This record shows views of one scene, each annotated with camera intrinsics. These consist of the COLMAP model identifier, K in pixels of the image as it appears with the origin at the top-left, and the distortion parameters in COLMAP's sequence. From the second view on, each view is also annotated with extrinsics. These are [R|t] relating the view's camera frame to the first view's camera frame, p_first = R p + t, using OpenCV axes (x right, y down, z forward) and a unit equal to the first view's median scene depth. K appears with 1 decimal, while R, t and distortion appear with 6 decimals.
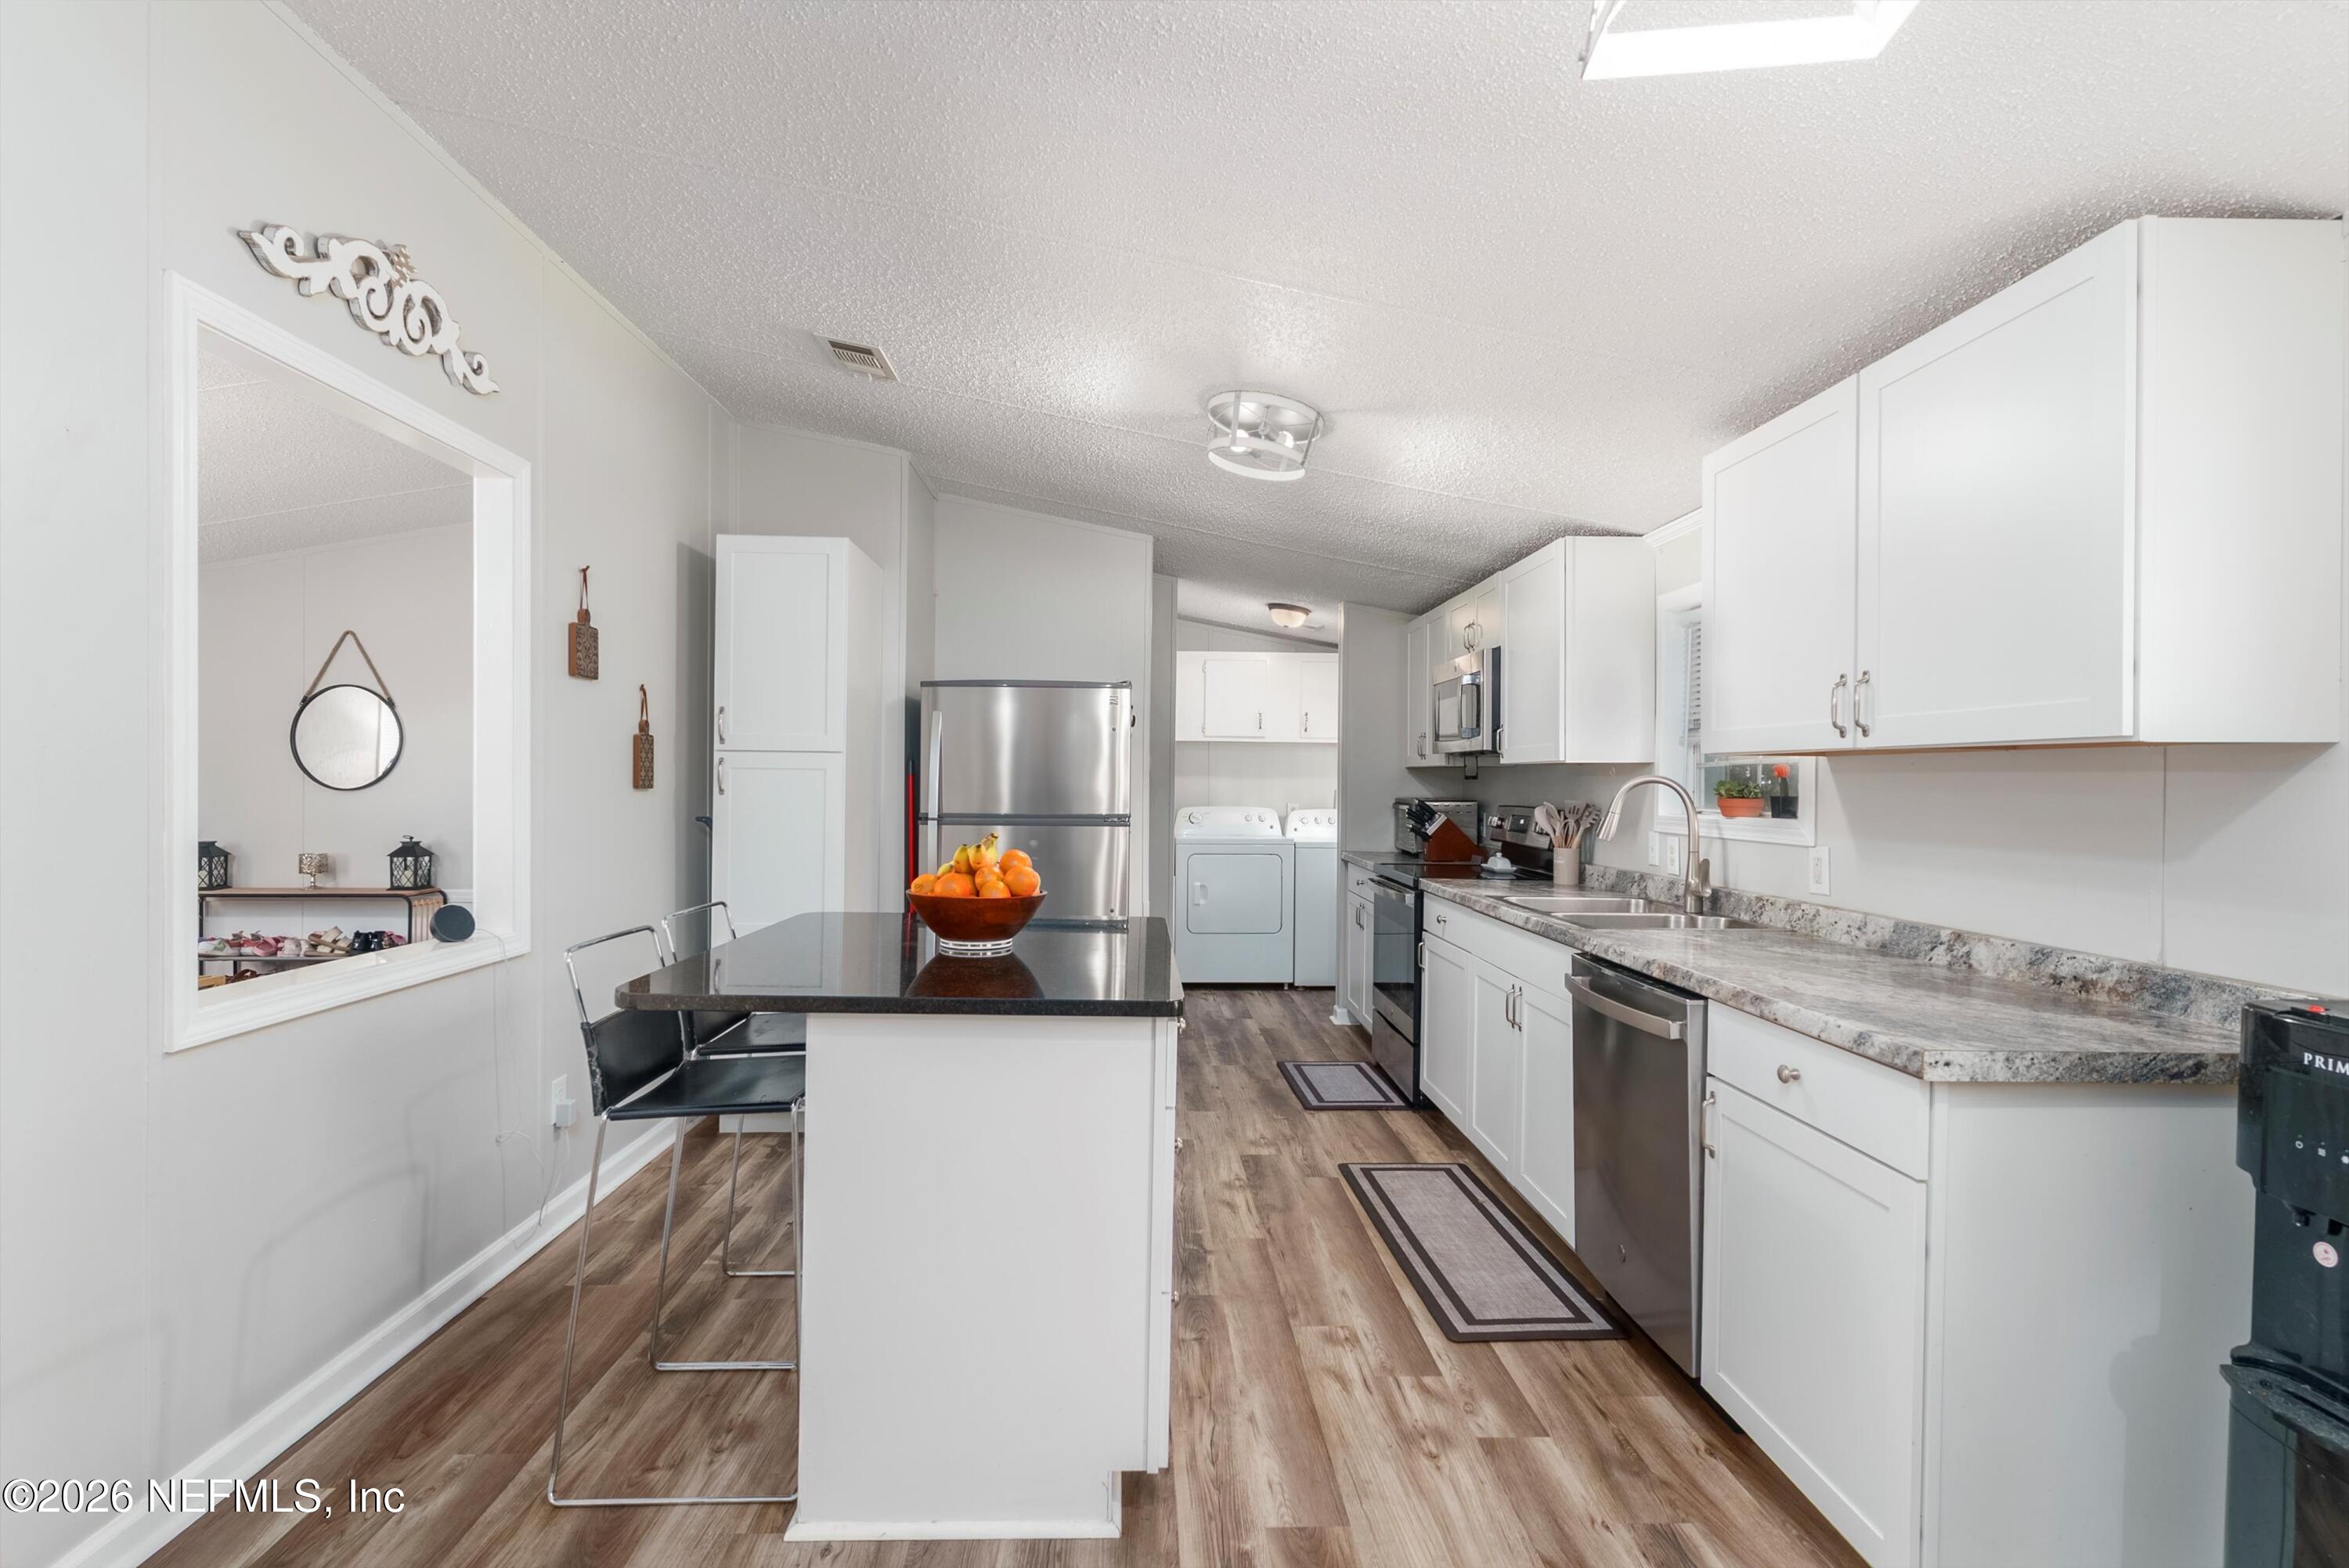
lens RADIAL K [[1121.6, 0, 1171.1], [0, 1121.6, 784.4], [0, 0, 1]] dist [0.001406, 0.001914]
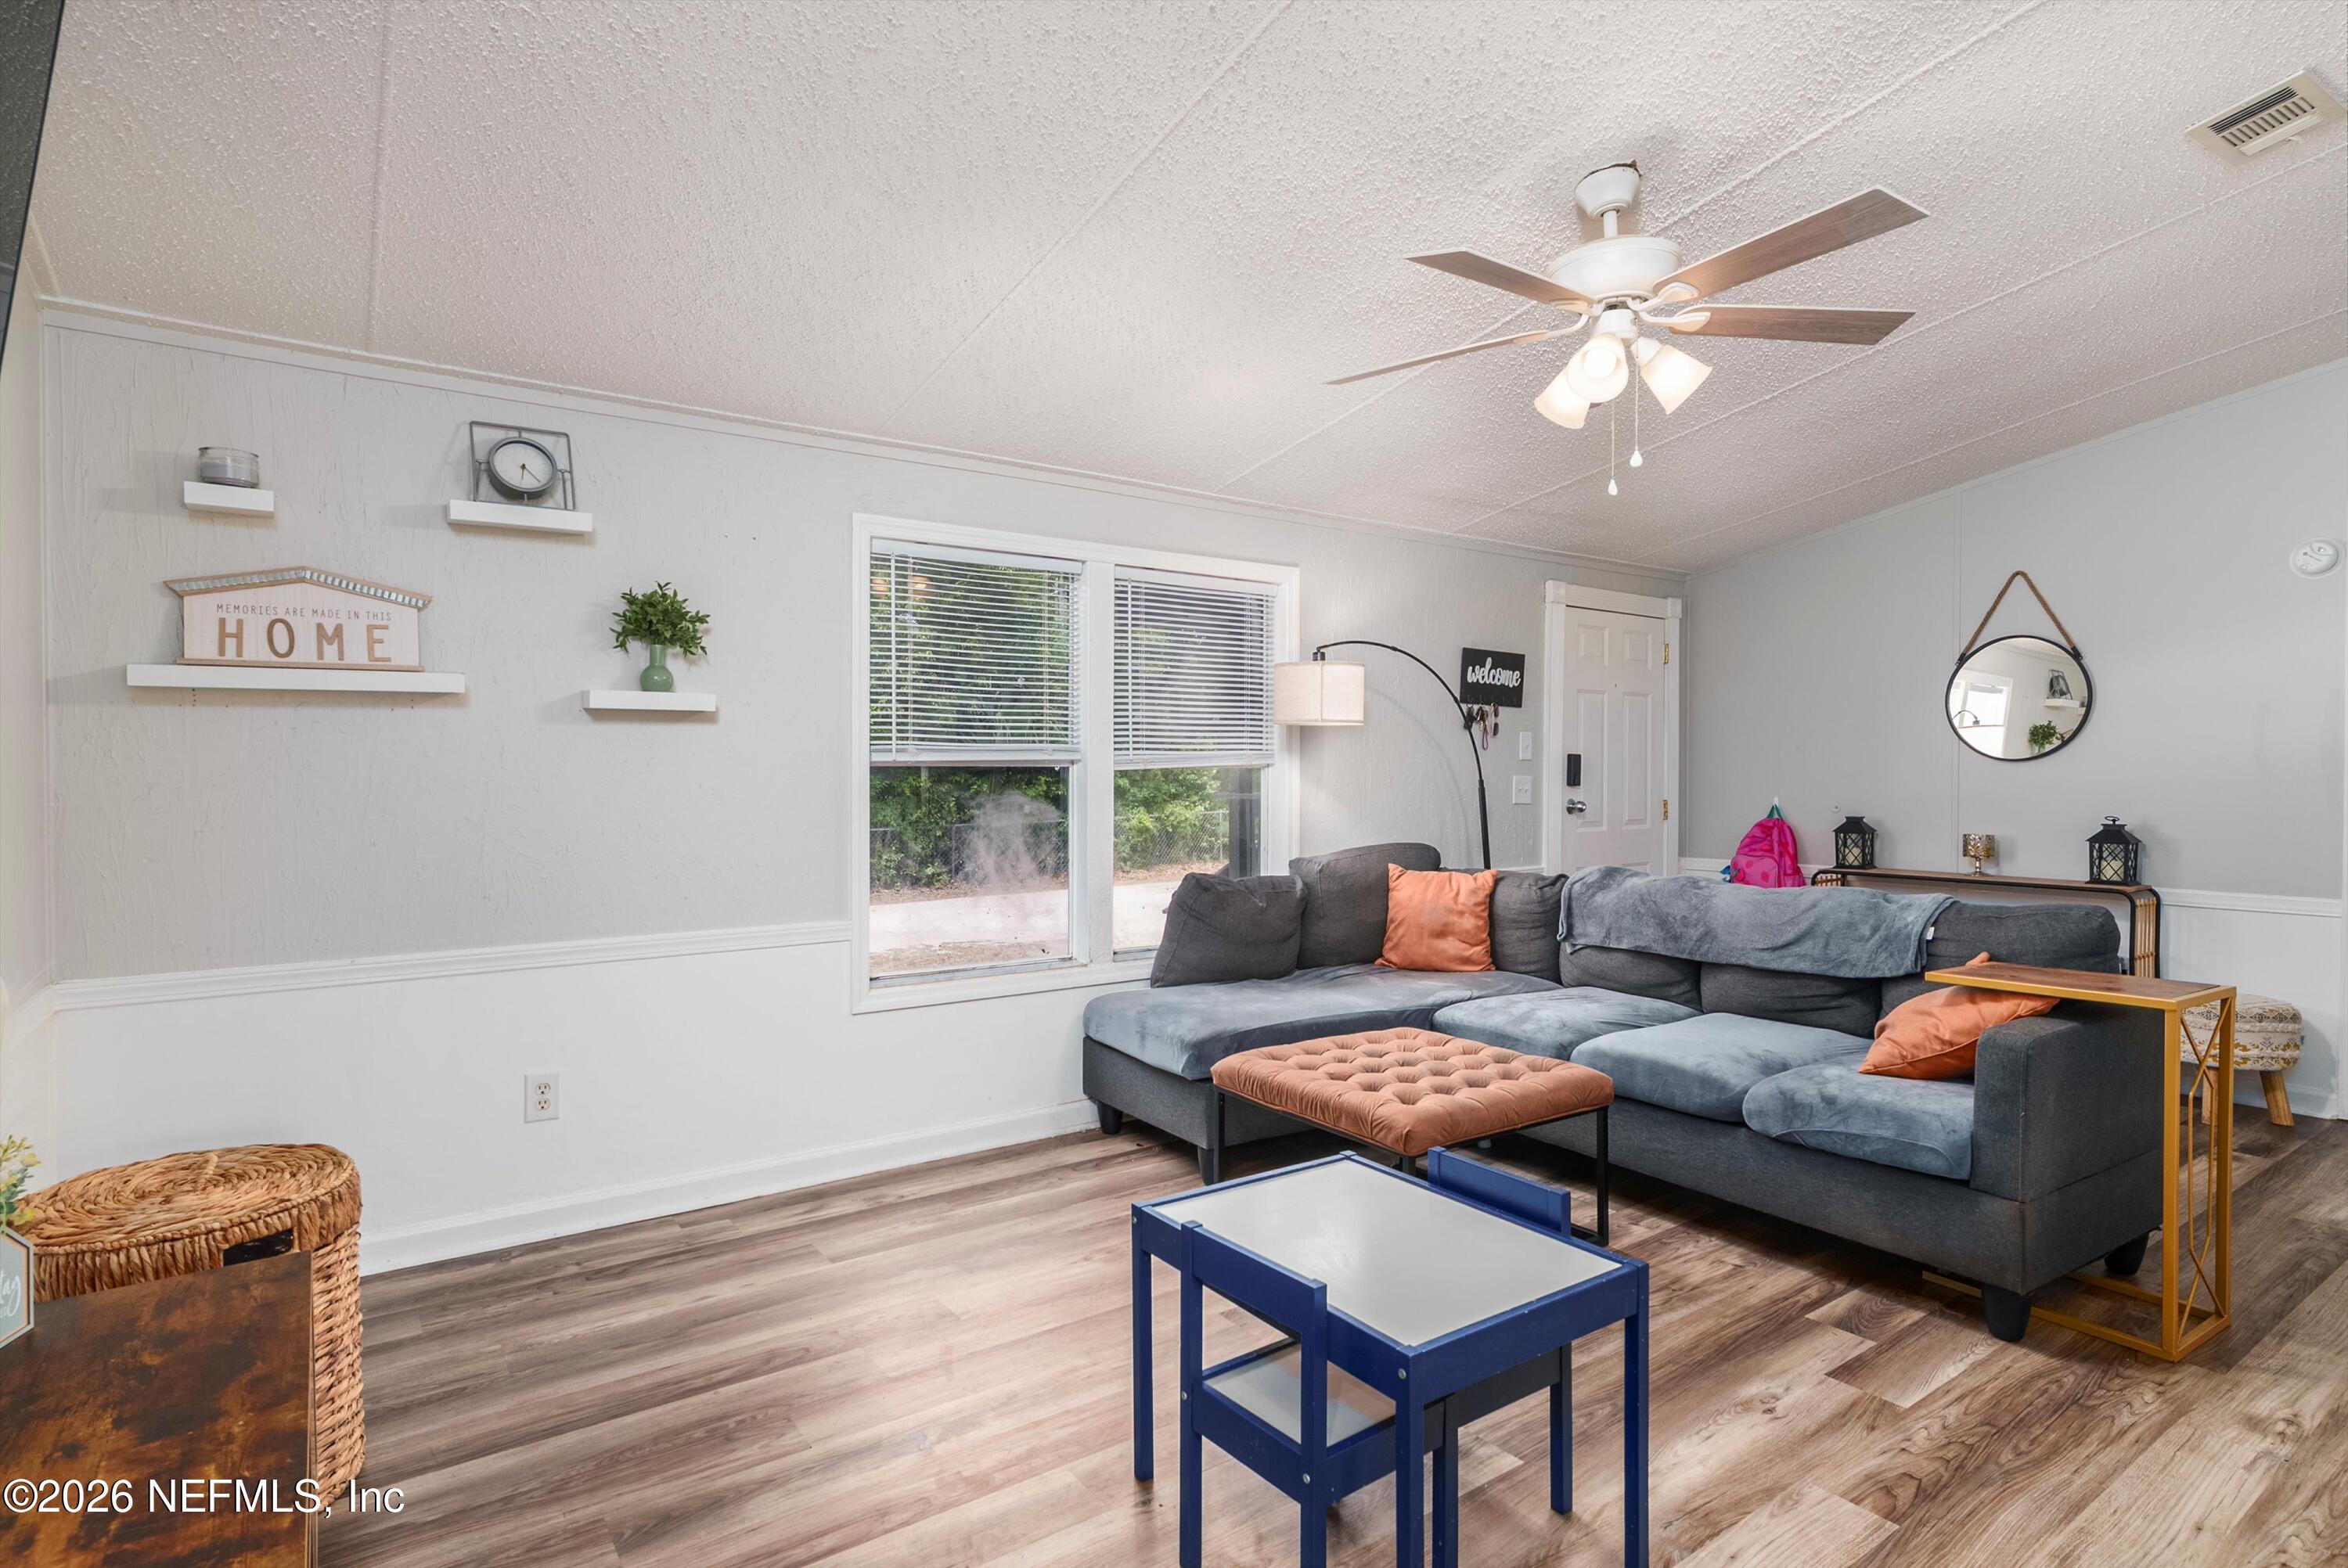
lens RADIAL K [[1195.8, 0, 1174.0], [0, 1195.8, 784.0], [0, 0, 1]] dist [-0.006275, -0.000413]
pose [[0.550279, 0.005127, -0.834965, -0.640807], [-0.000005, 0.999981, 0.006138, 0.032812], [0.834981, -0.003374, 0.550268, -0.036651]]
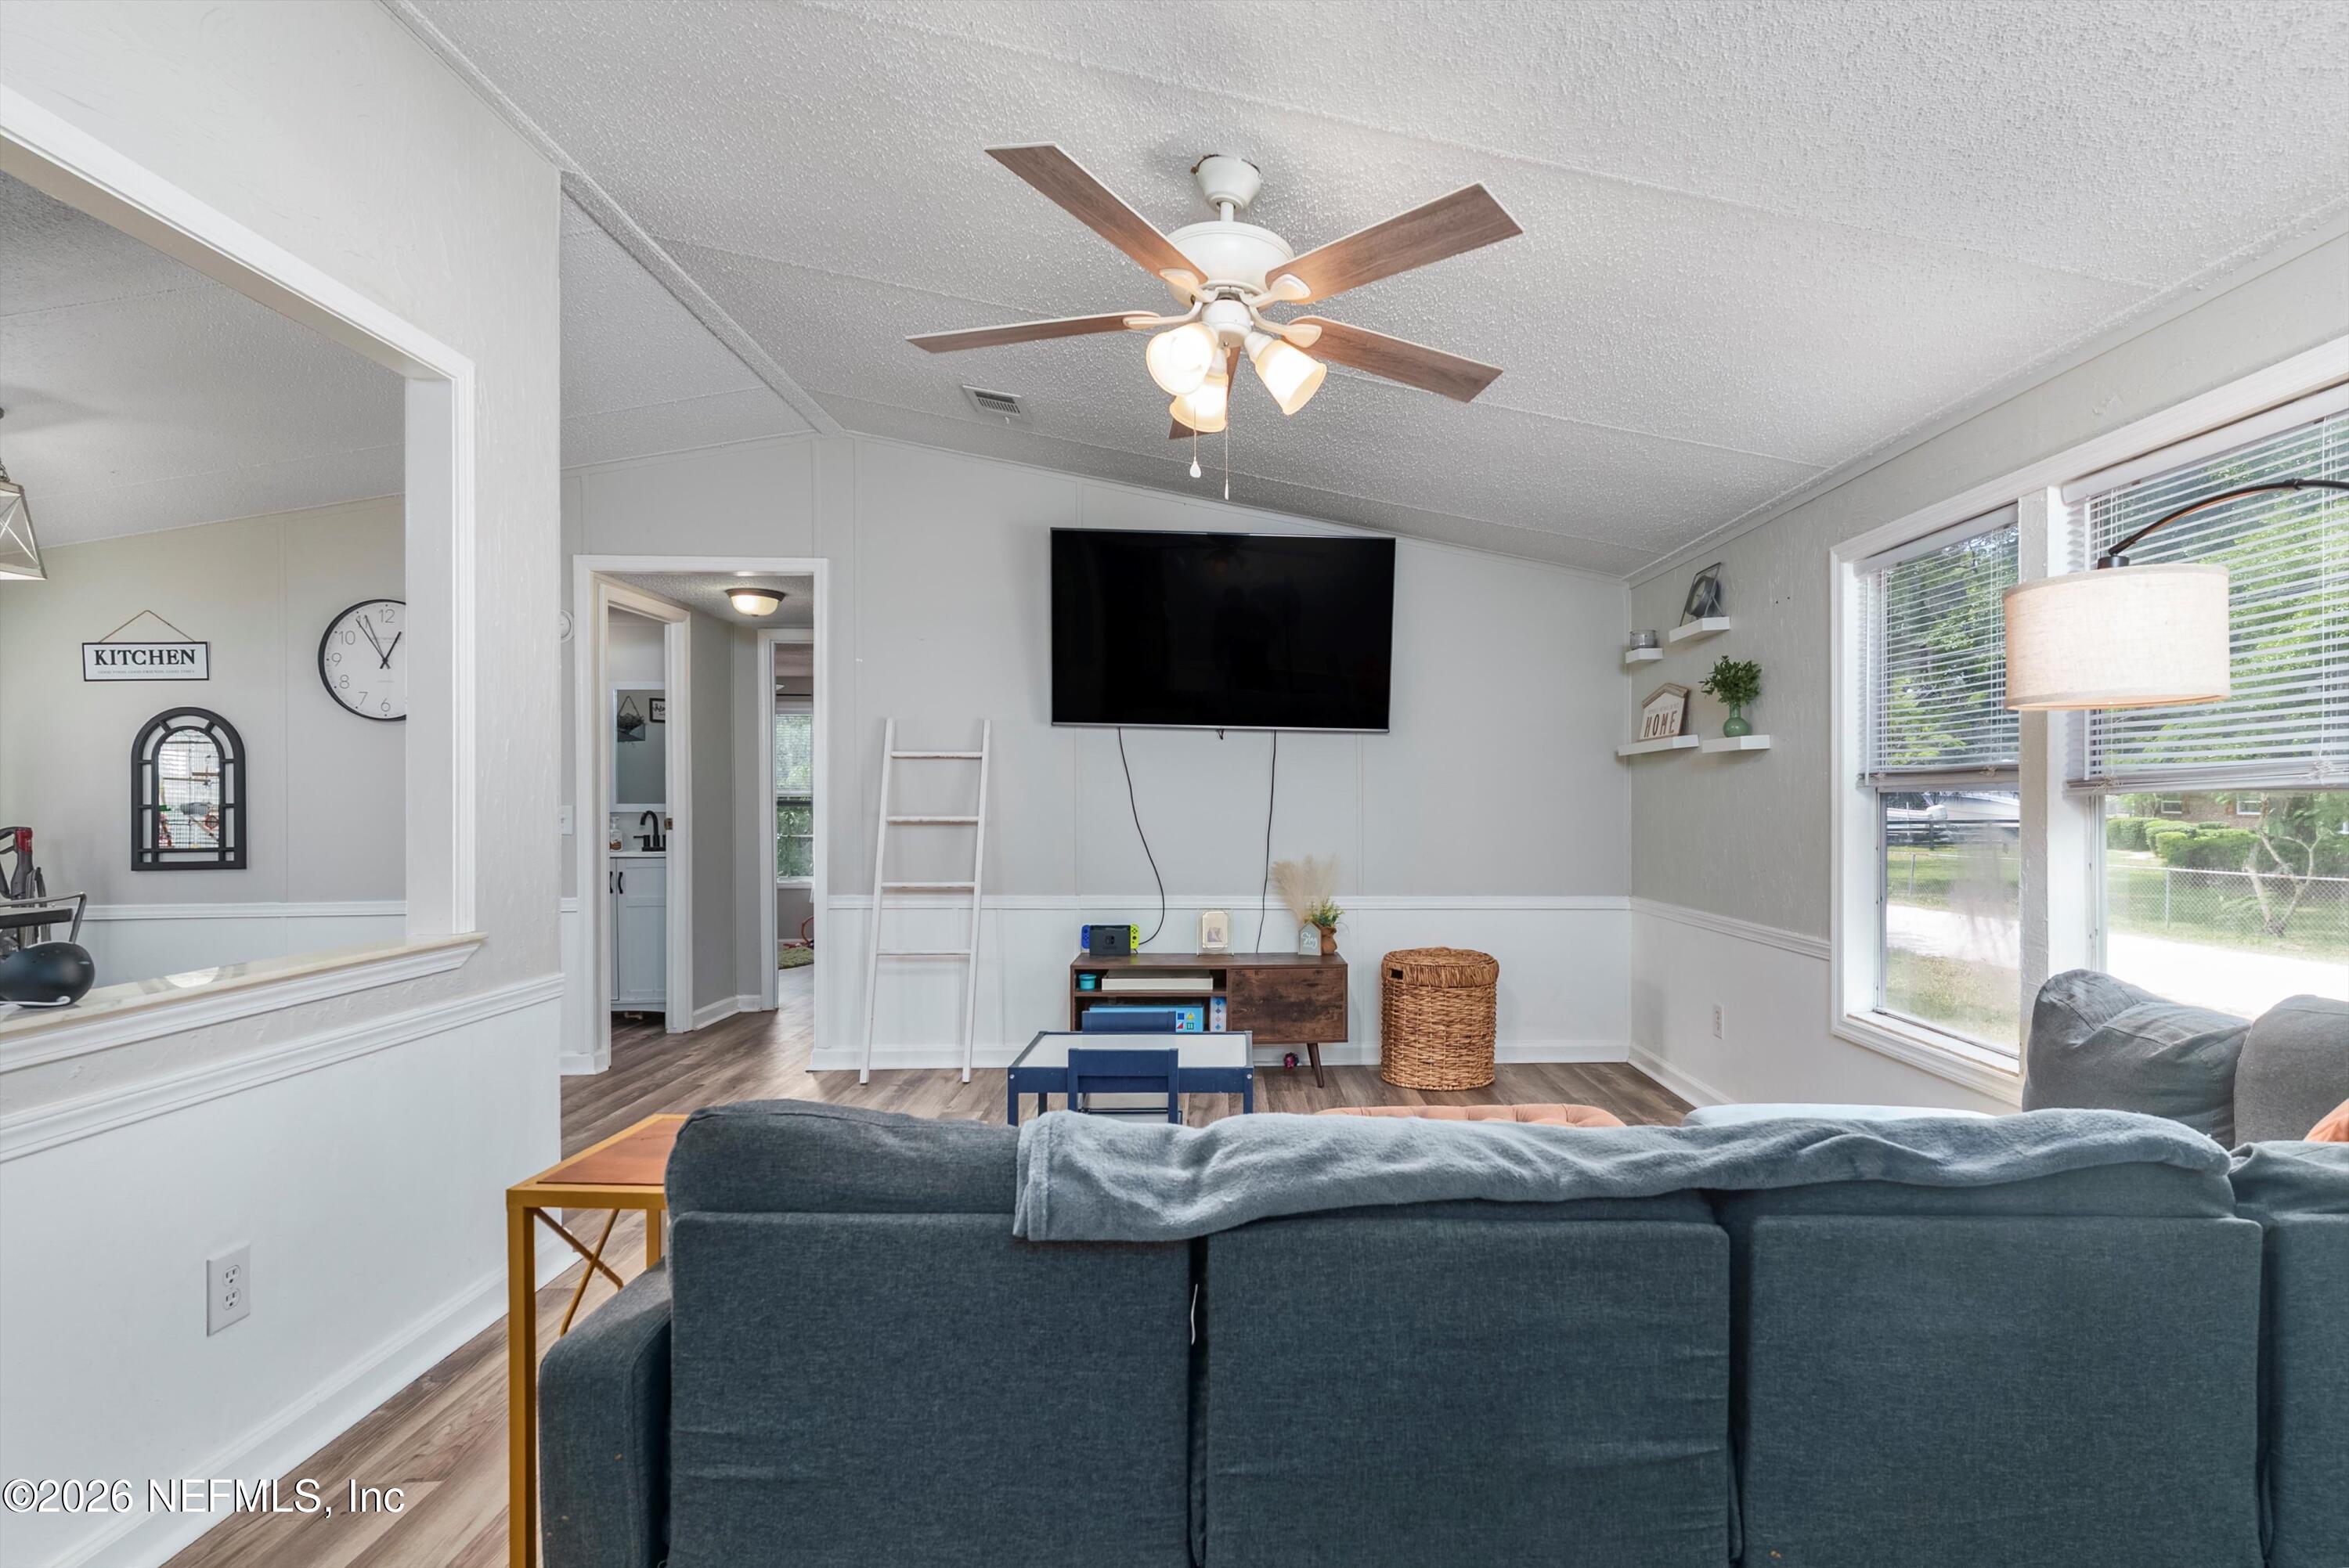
lens RADIAL K [[1176.2, 0, 1283.4], [0, 1176.2, 795.8], [0, 0, 1]] dist [0.000930, 0.001129]
pose [[-0.999664, -0.006696, -0.025022, -1.255718], [-0.006757, 0.999974, 0.002353, 0.026726], [0.025006, 0.002521, -0.999684, 1.639651]]
